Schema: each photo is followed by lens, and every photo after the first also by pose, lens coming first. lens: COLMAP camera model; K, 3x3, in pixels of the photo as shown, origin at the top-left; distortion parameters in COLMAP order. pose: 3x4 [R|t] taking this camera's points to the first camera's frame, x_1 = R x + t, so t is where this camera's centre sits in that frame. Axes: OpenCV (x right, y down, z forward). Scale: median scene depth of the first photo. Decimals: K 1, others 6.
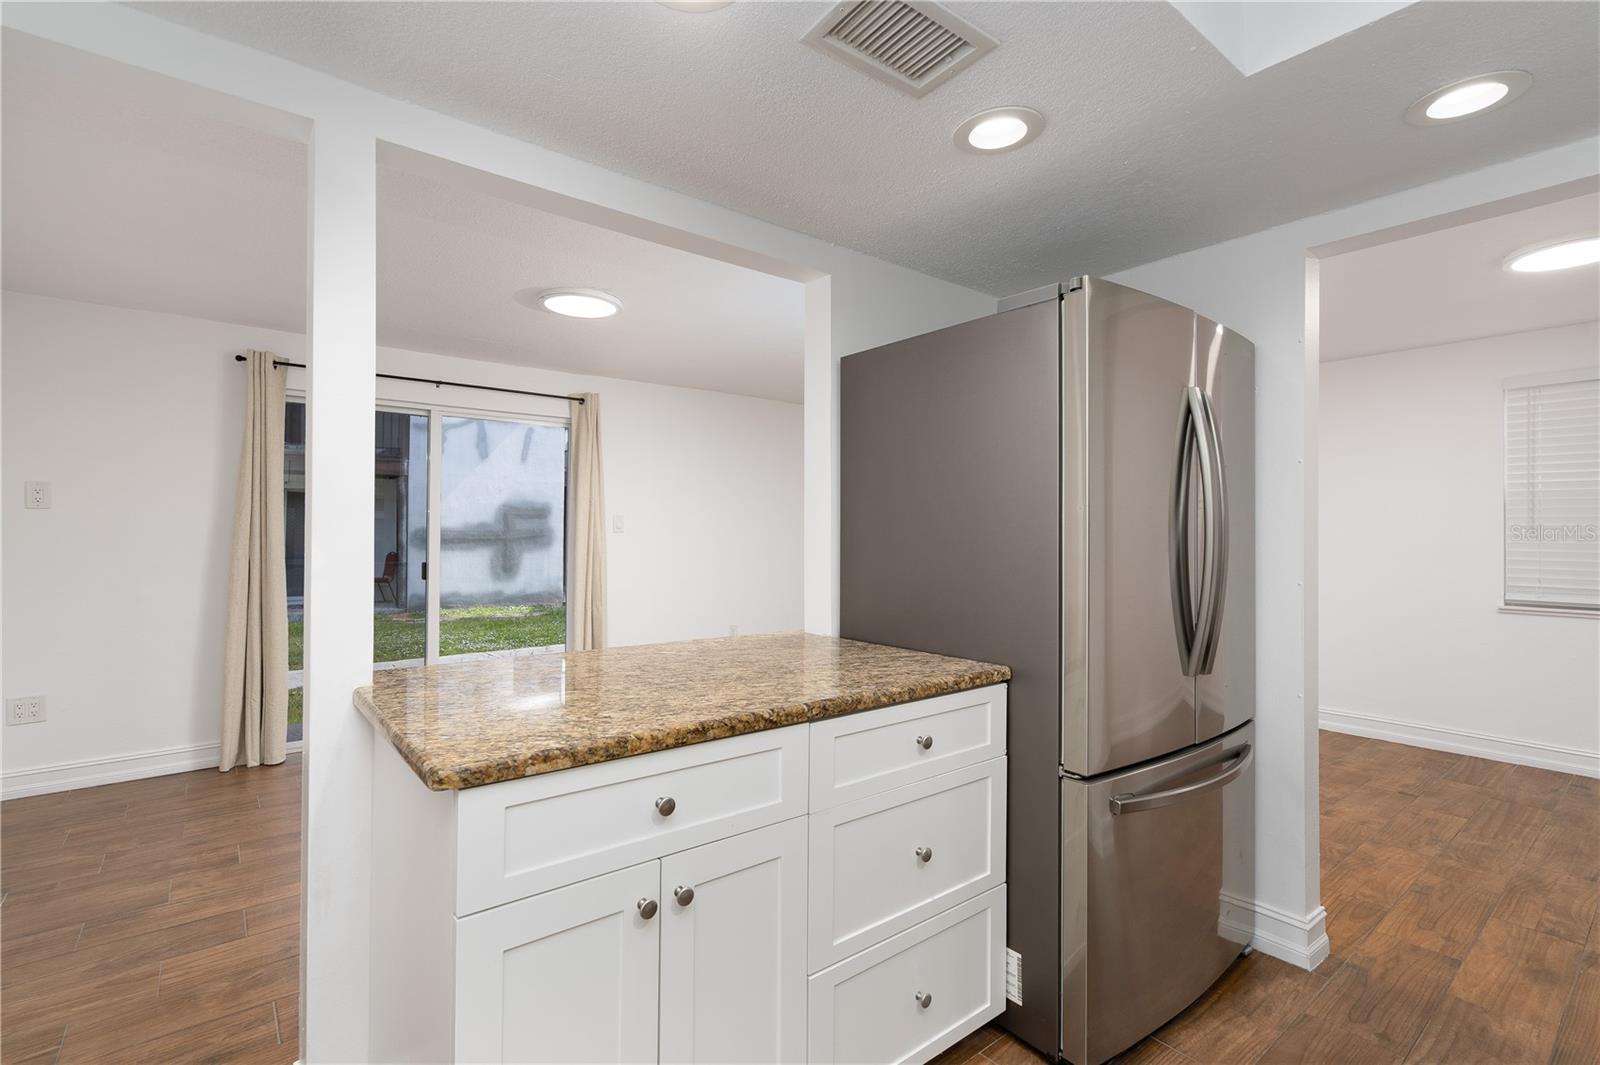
lens RADIAL K [[720.3, 0, 824.6], [0, 720.3, 531.1], [0, 0, 1]] dist [0.000230, -0.000483]
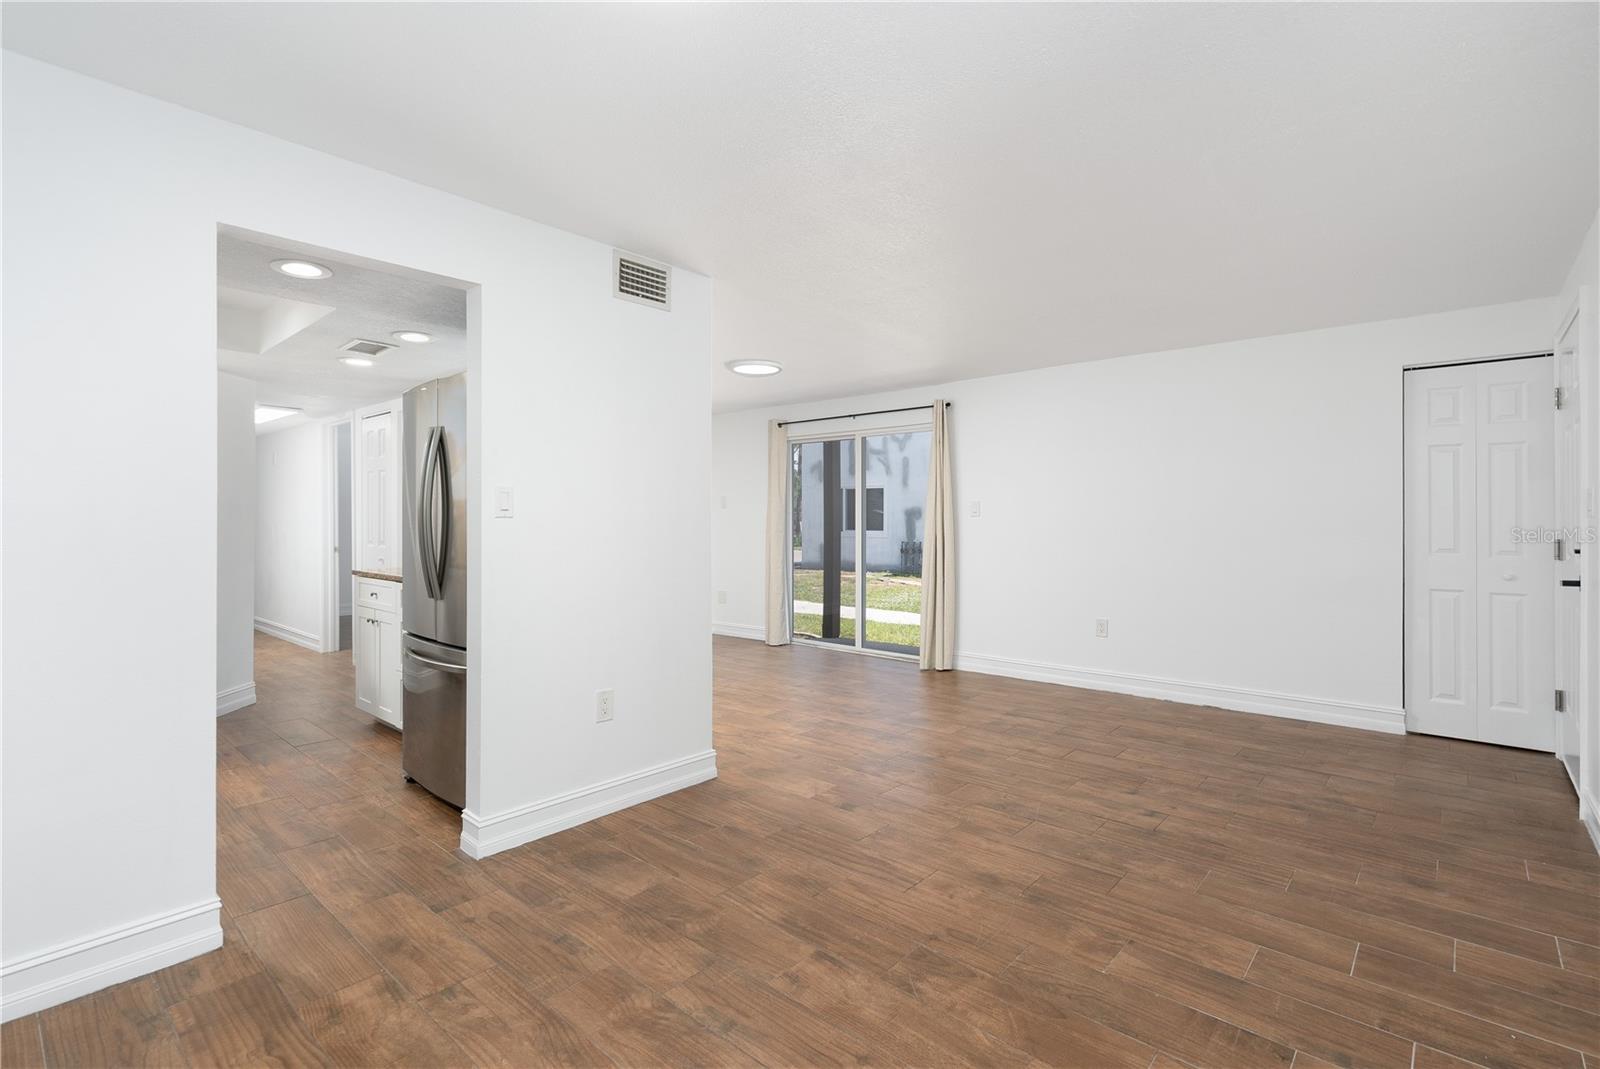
lens RADIAL K [[765.1, 0, 794.0], [0, 765.1, 522.8], [0, 0, 1]] dist [-0.002181, -0.000157]
pose [[0.151365, -0.004533, -0.988468, 1.150947], [0.005989, 0.999975, -0.003669, 0.019859], [0.988460, -0.005365, 0.151388, 0.751715]]
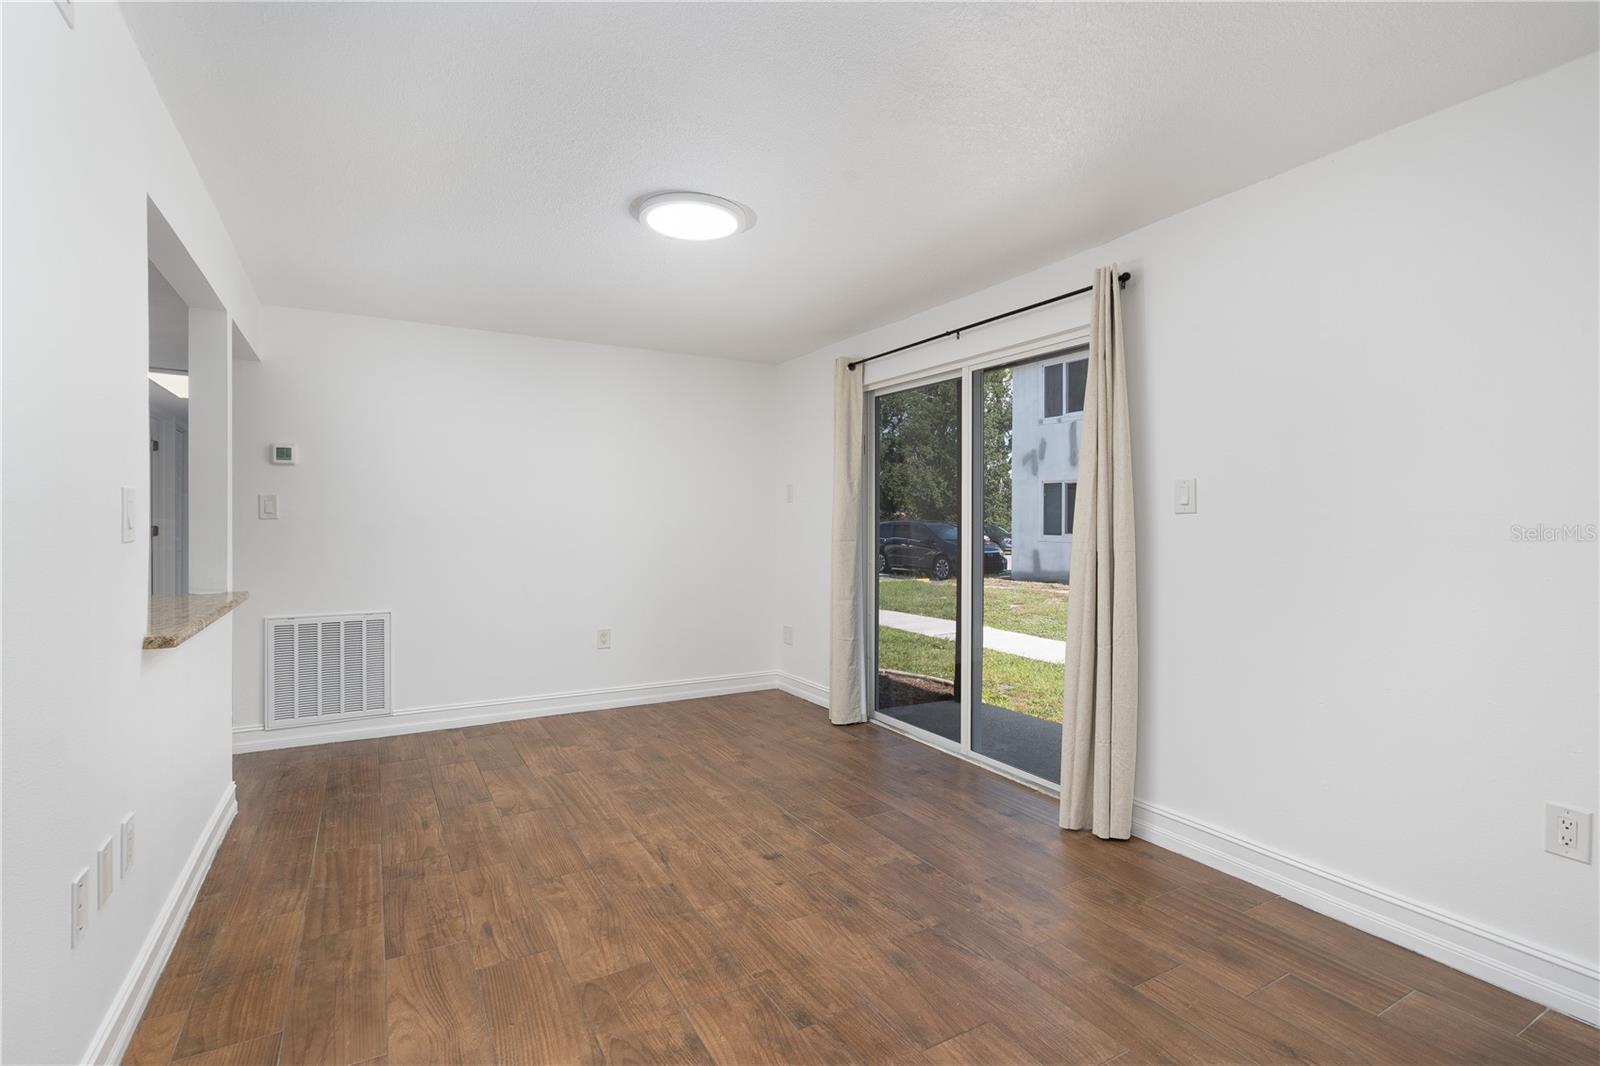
lens RADIAL K [[737.1, 0, 776.6], [0, 737.1, 528.2], [0, 0, 1]] dist [-0.000764, 0.000037]
pose [[-0.191908, 0.003797, -0.981406, 0.383216], [0.002001, 0.999992, 0.003477, 0.012623], [0.981411, -0.001296, -0.191914, 1.124228]]
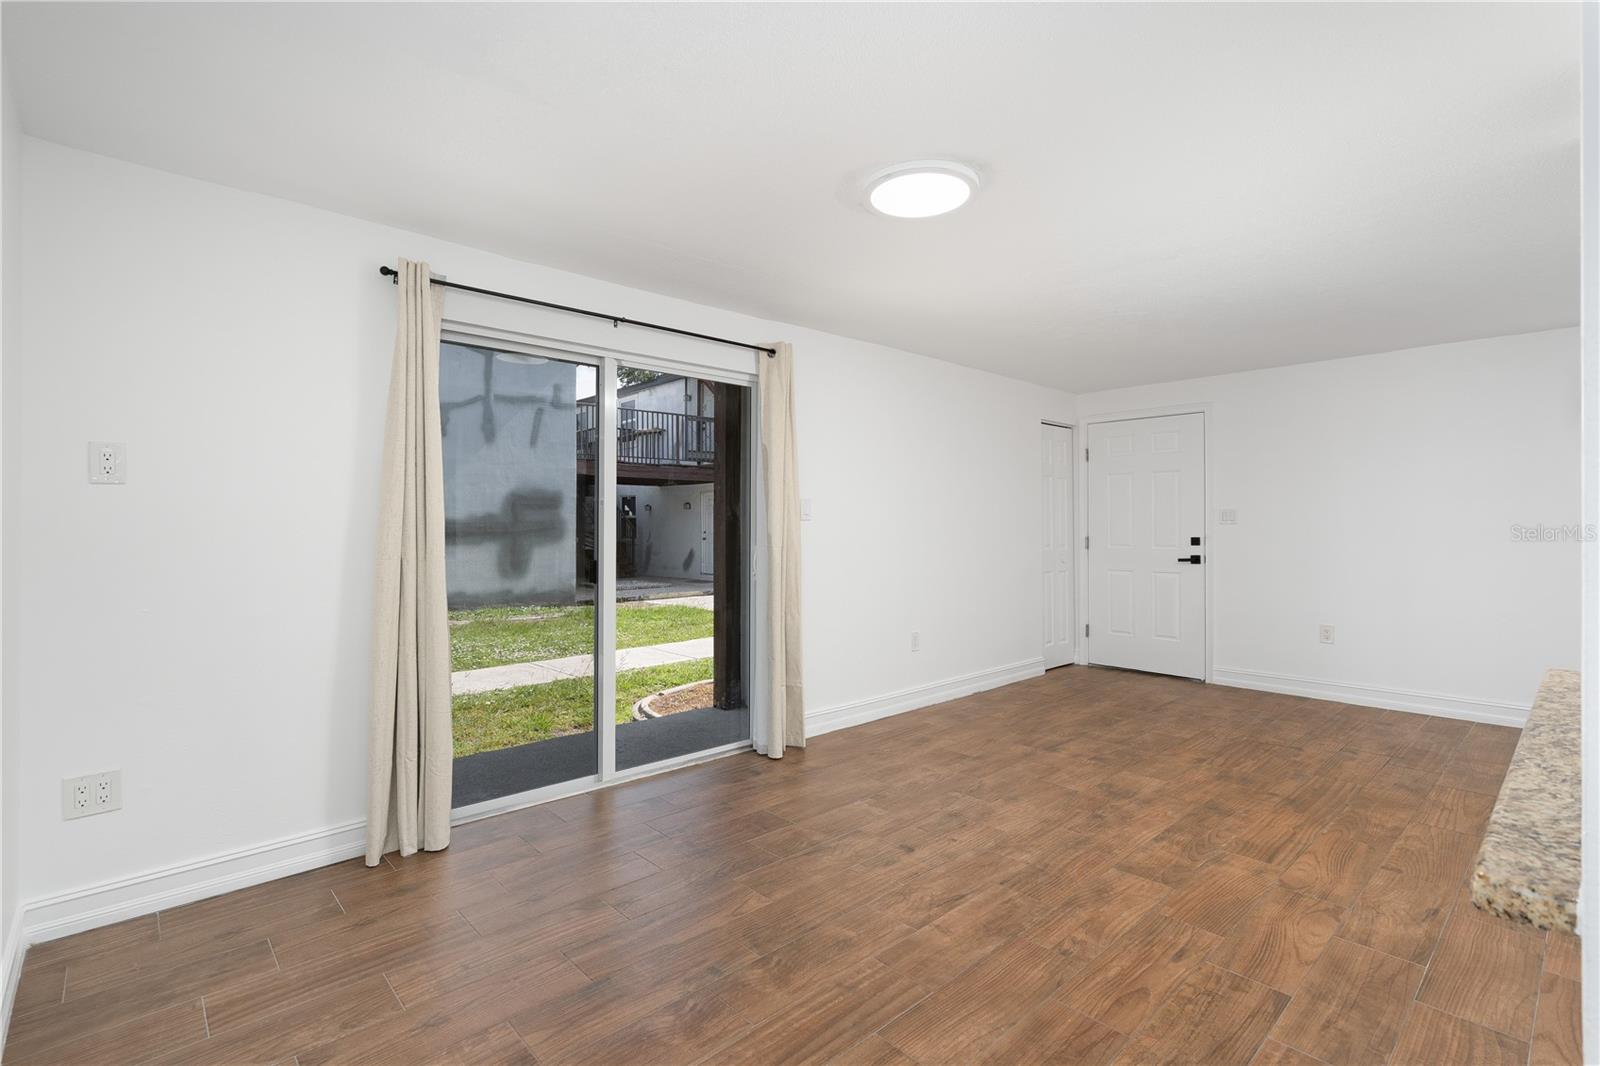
lens RADIAL K [[729.9, 0, 826.4], [0, 729.9, 517.9], [0, 0, 1]] dist [-0.000495, 0.000165]
pose [[0.998094, -0.004961, 0.061515, -0.430635], [0.005397, 0.999961, -0.006928, 0.007677], [-0.061478, 0.007247, 0.998082, 0.266395]]
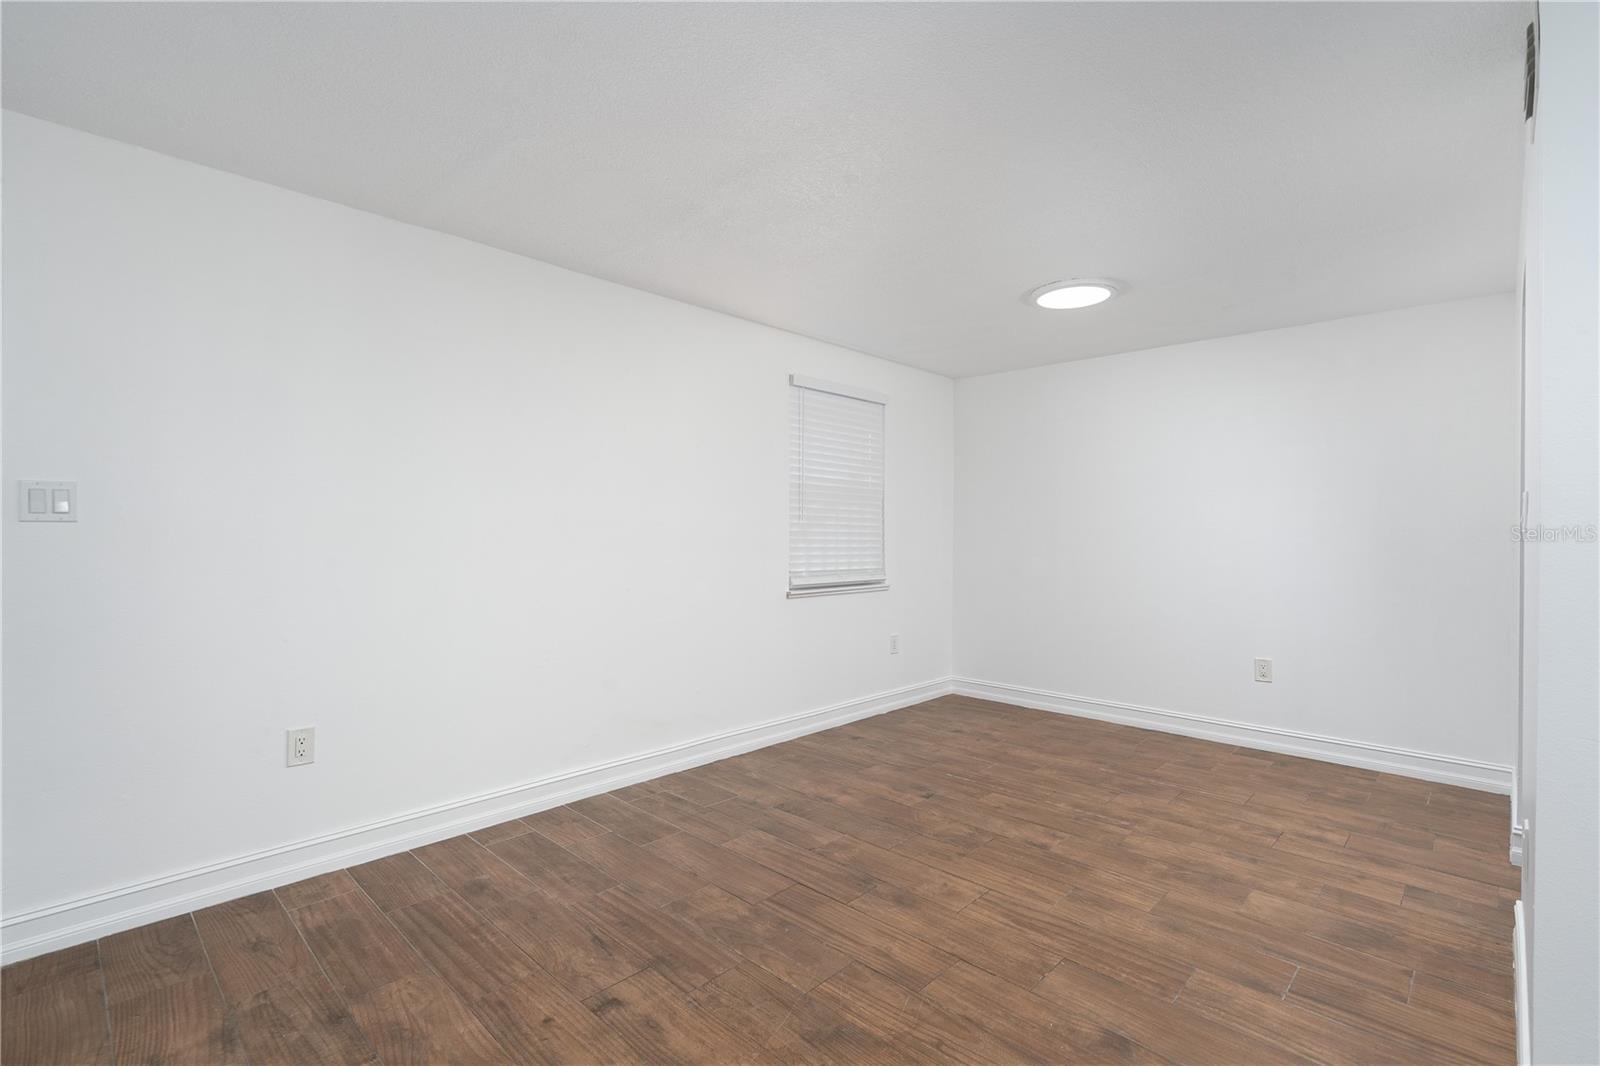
lens RADIAL K [[737.1, 0, 776.6], [0, 737.1, 528.2], [0, 0, 1]] dist [-0.000764, 0.000037]
pose [[-0.086502, -0.004331, 0.996242, -0.130745], [-0.013081, 0.999909, 0.003211, 0.010510], [-0.996166, -0.012754, -0.086551, 1.197012]]
